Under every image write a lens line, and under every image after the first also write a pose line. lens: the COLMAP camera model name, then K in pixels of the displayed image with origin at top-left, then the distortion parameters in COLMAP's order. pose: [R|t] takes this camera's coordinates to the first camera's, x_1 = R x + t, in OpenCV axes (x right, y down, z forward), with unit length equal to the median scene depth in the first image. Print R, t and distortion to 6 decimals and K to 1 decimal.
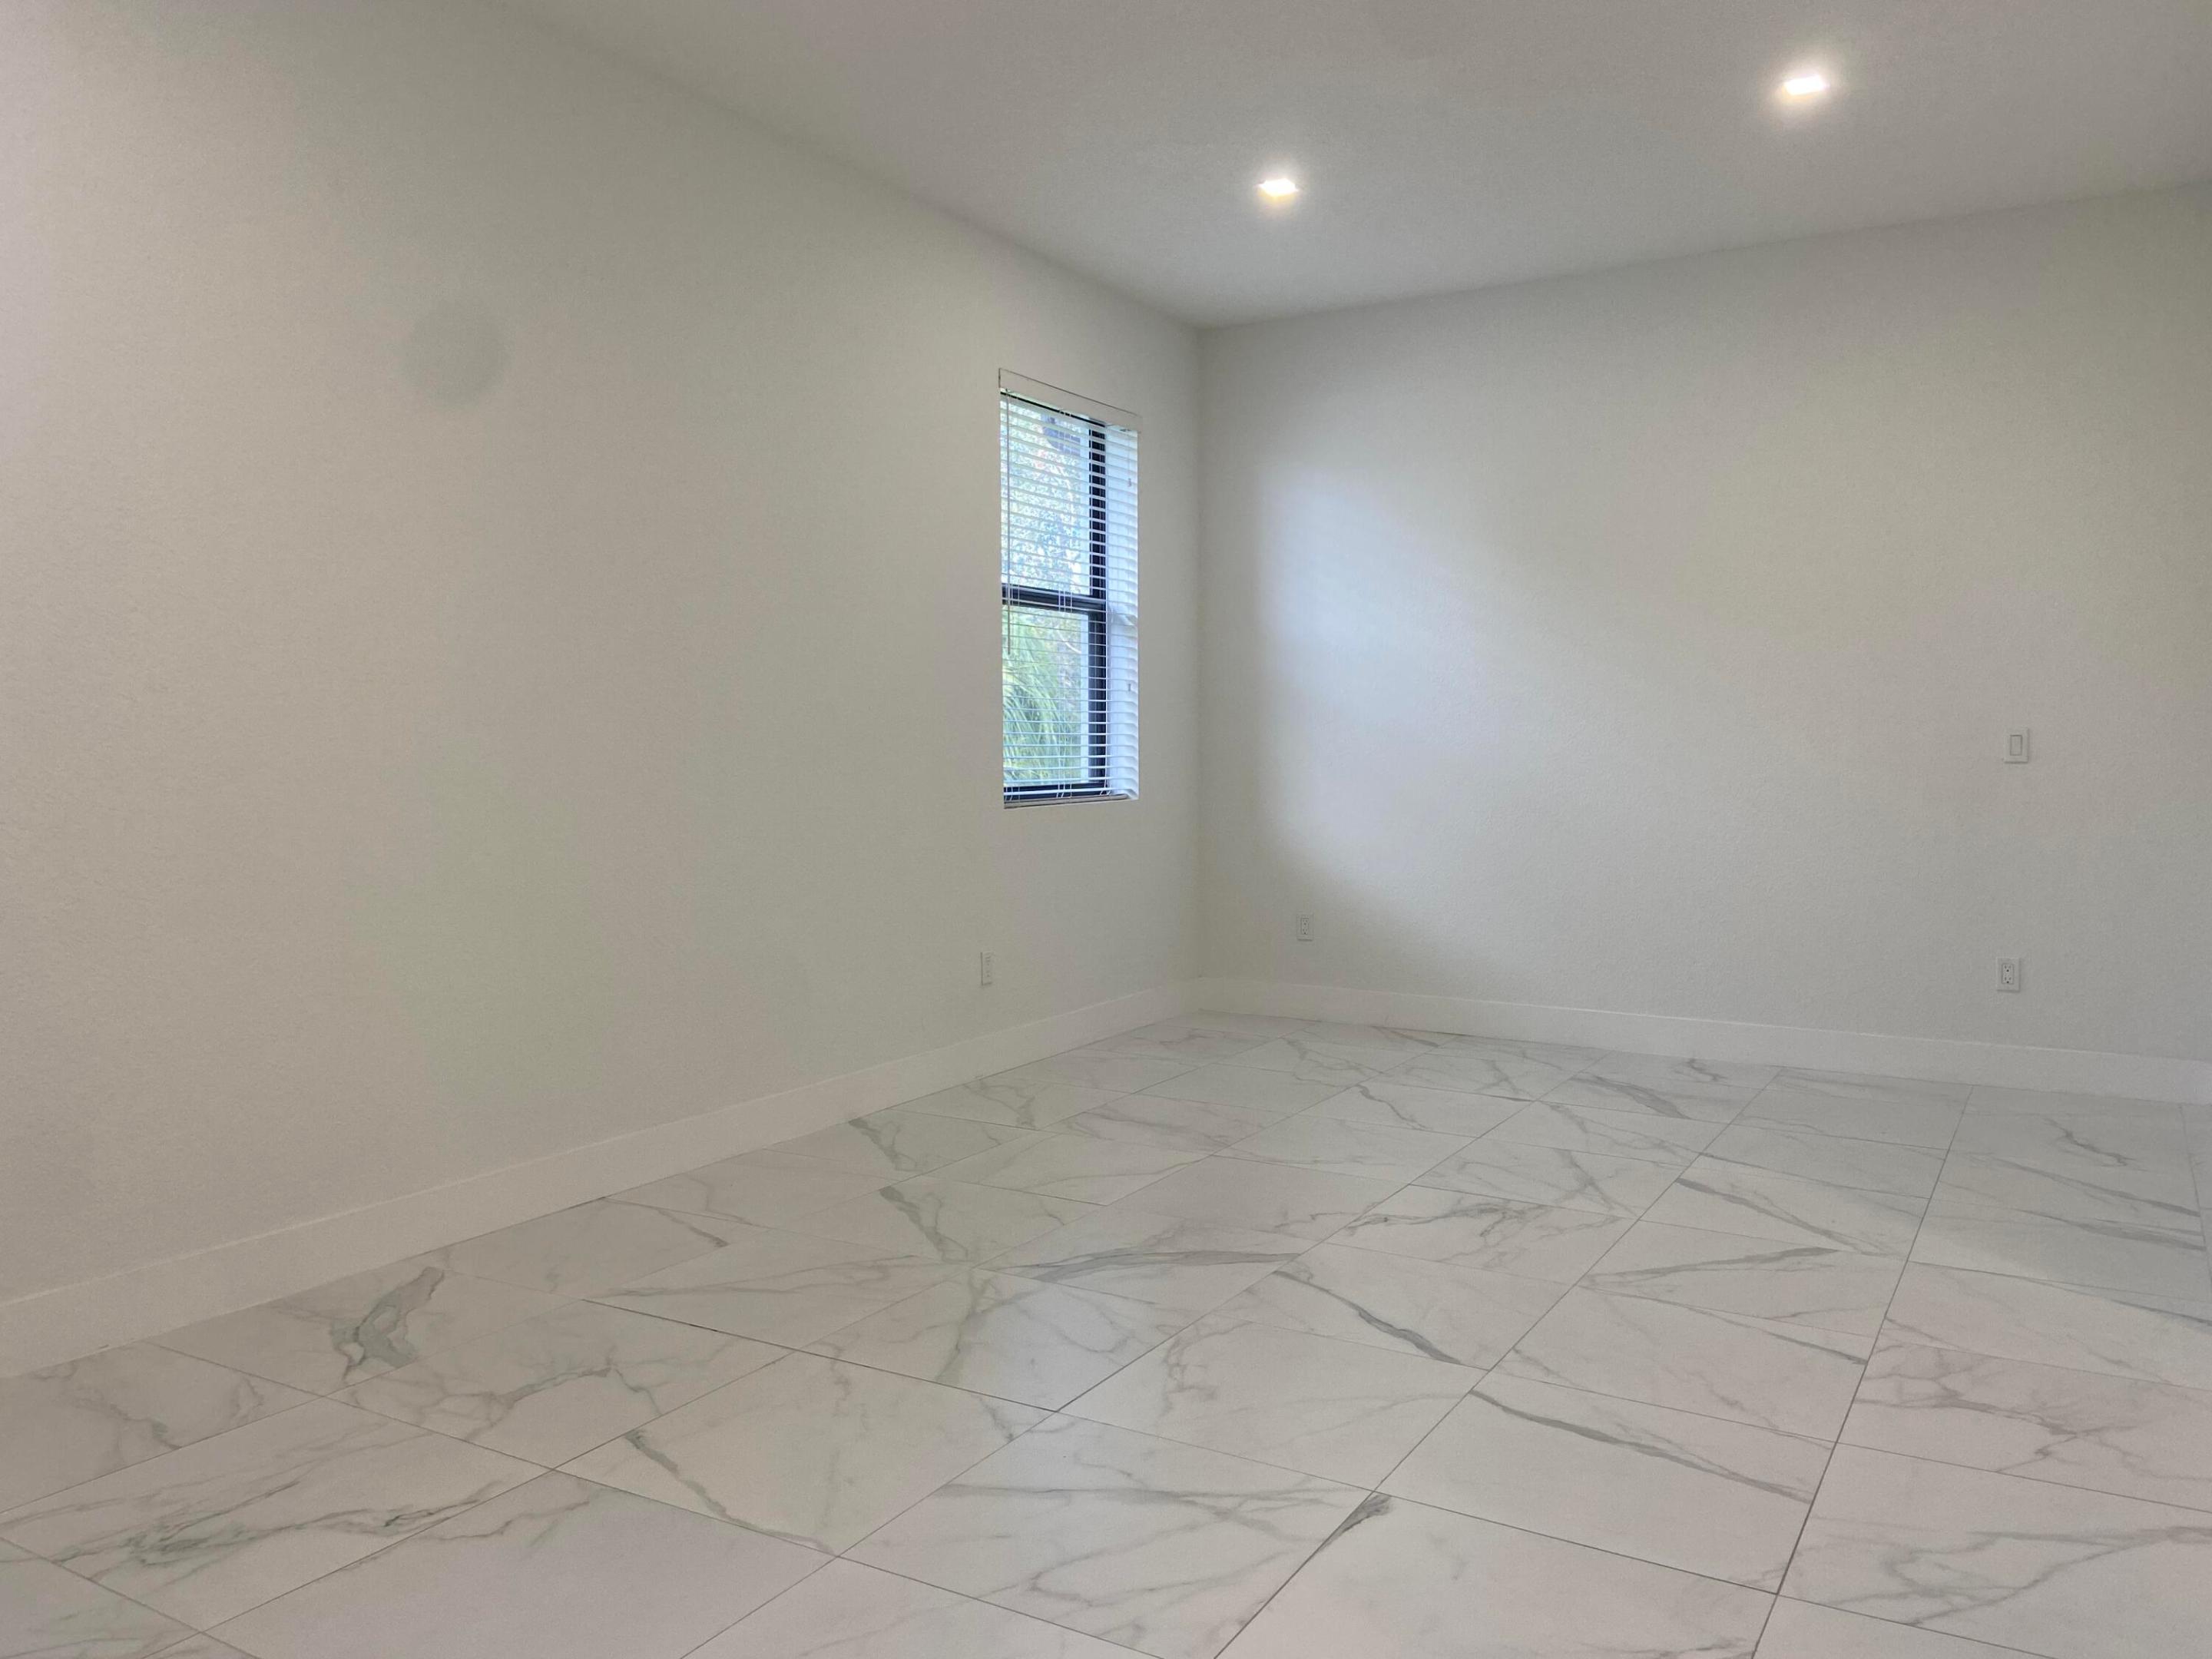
lens RADIAL K [[1666.6, 0, 1110.6], [0, 1666.6, 818.9], [0, 0, 1]] dist [0.126142, -0.164256]
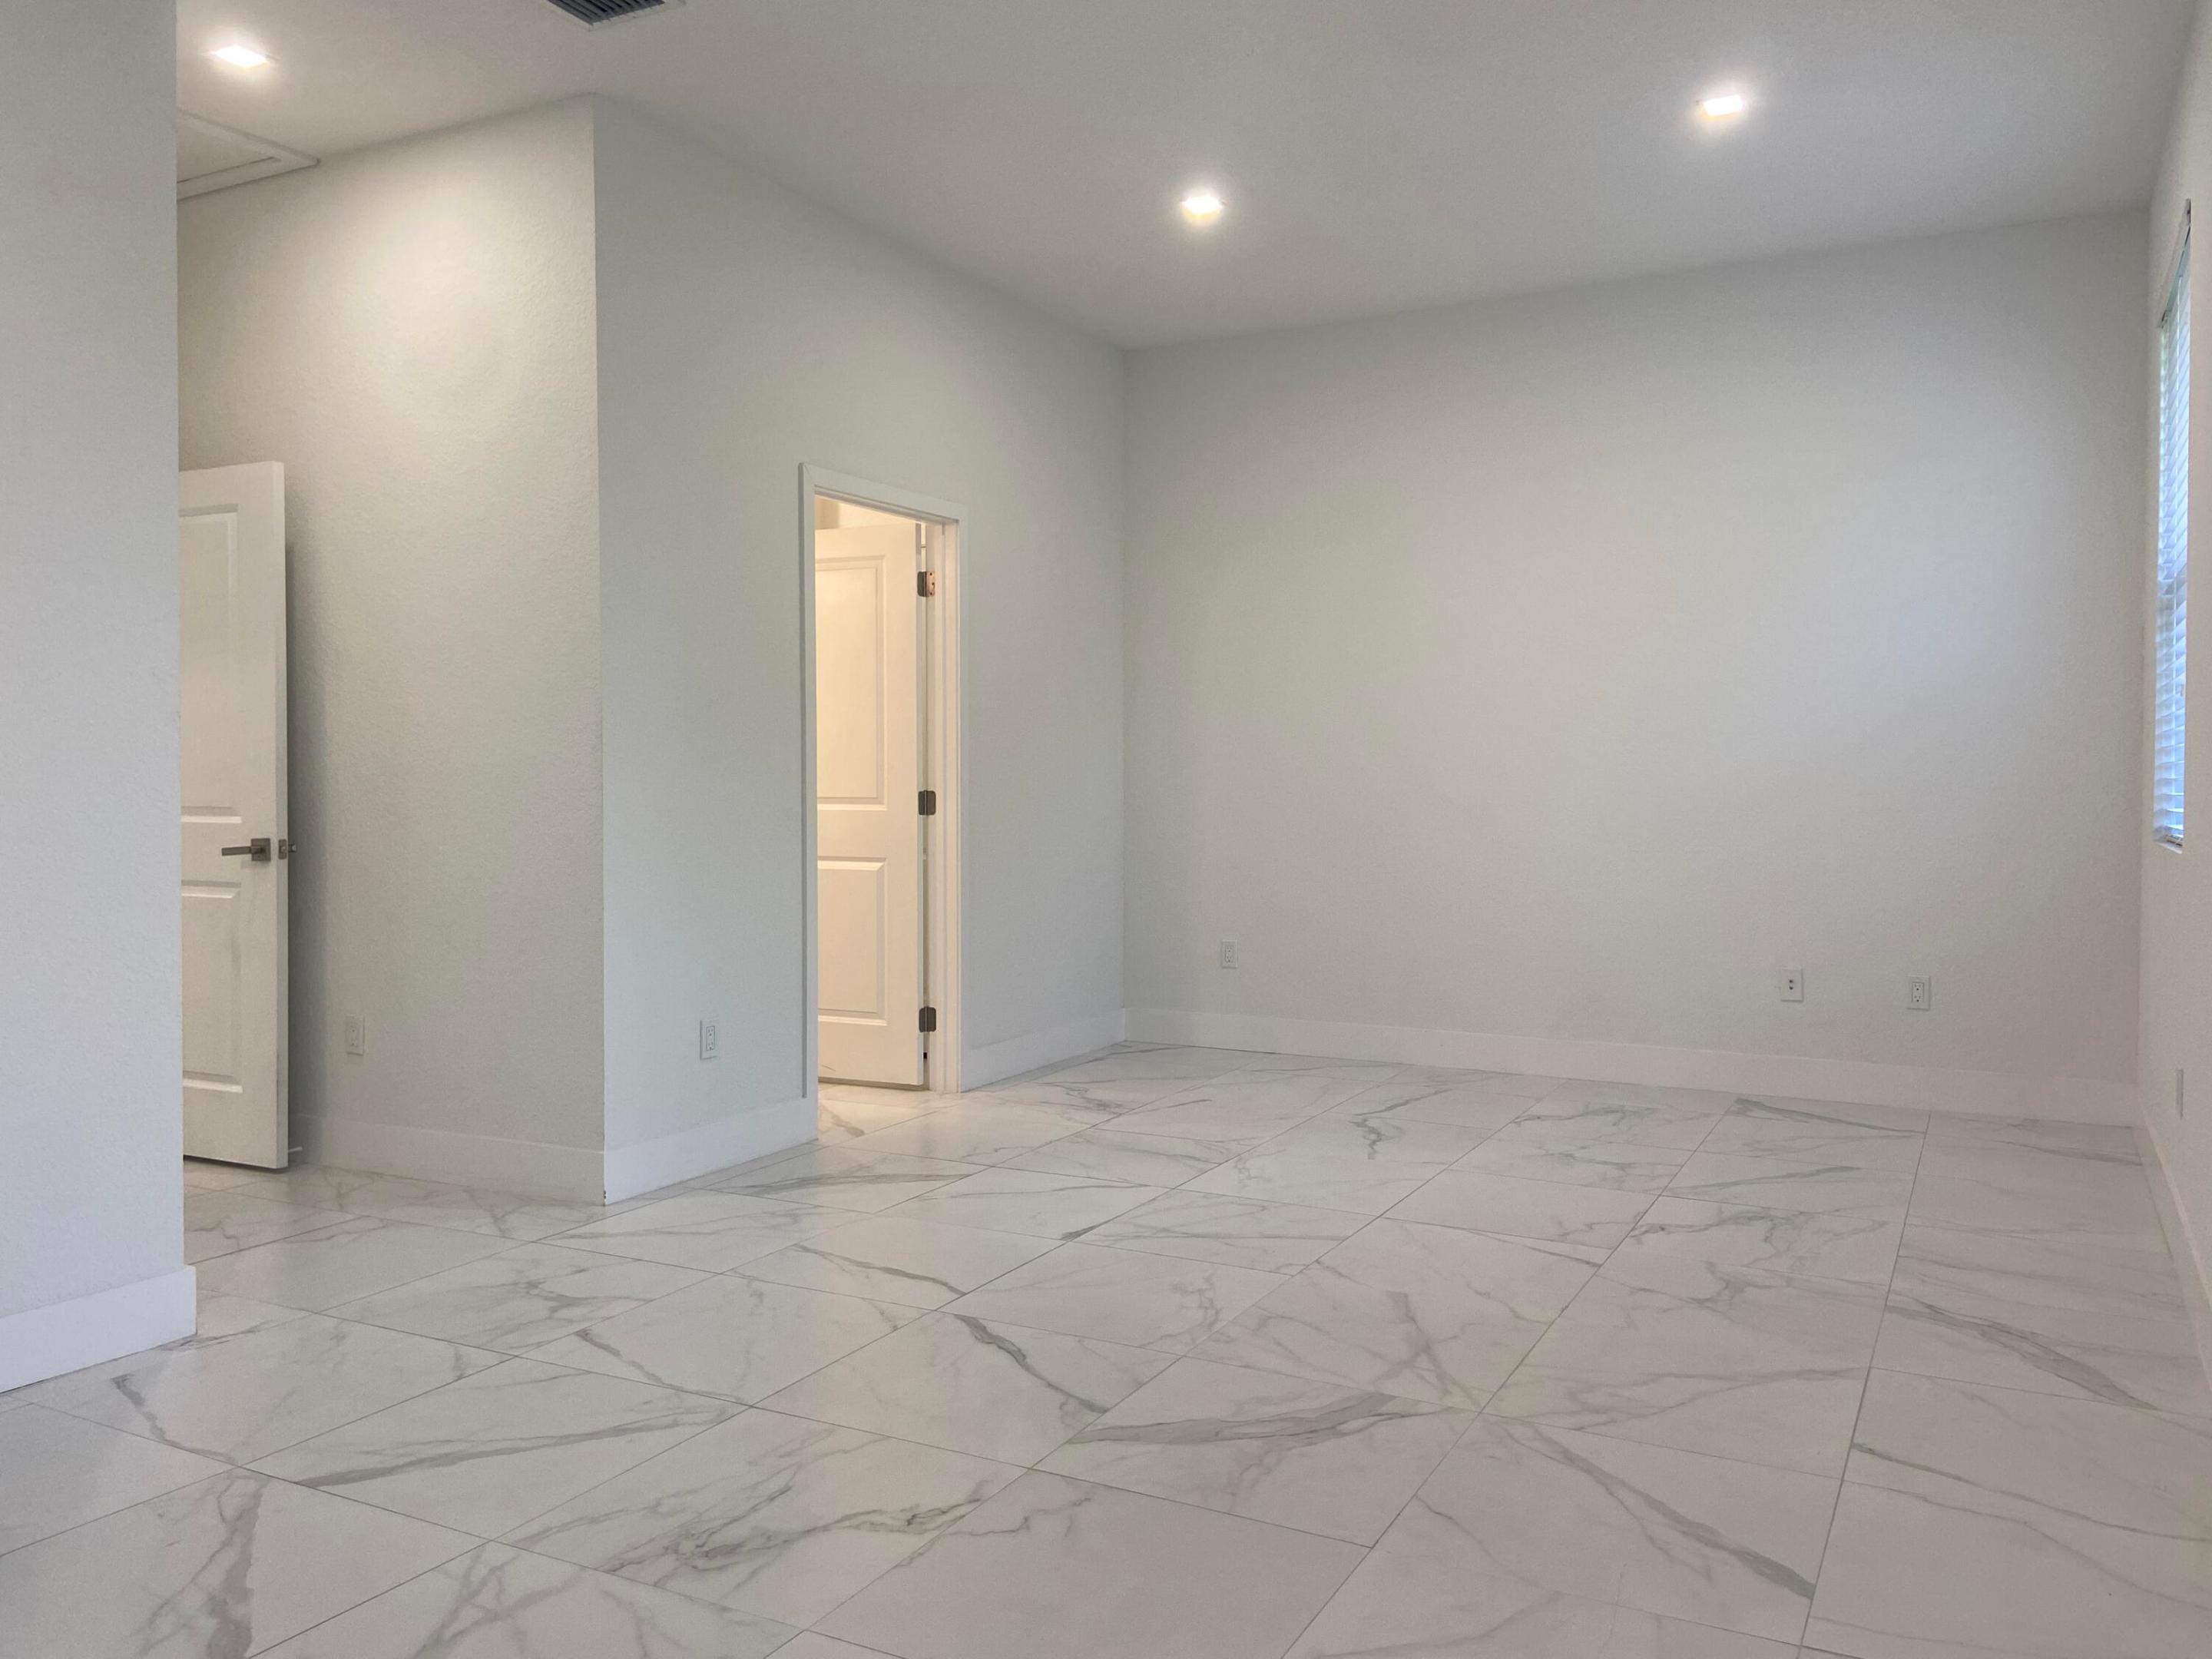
lens RADIAL K [[1666.6, 0, 1110.6], [0, 1666.6, 818.9], [0, 0, 1]] dist [0.126142, -0.164256]
pose [[-0.999117, 0.001470, -0.041999, 0.128521], [-0.001445, 0.997595, 0.069291, -0.070997], [0.042000, 0.069291, -0.996712, 1.785617]]
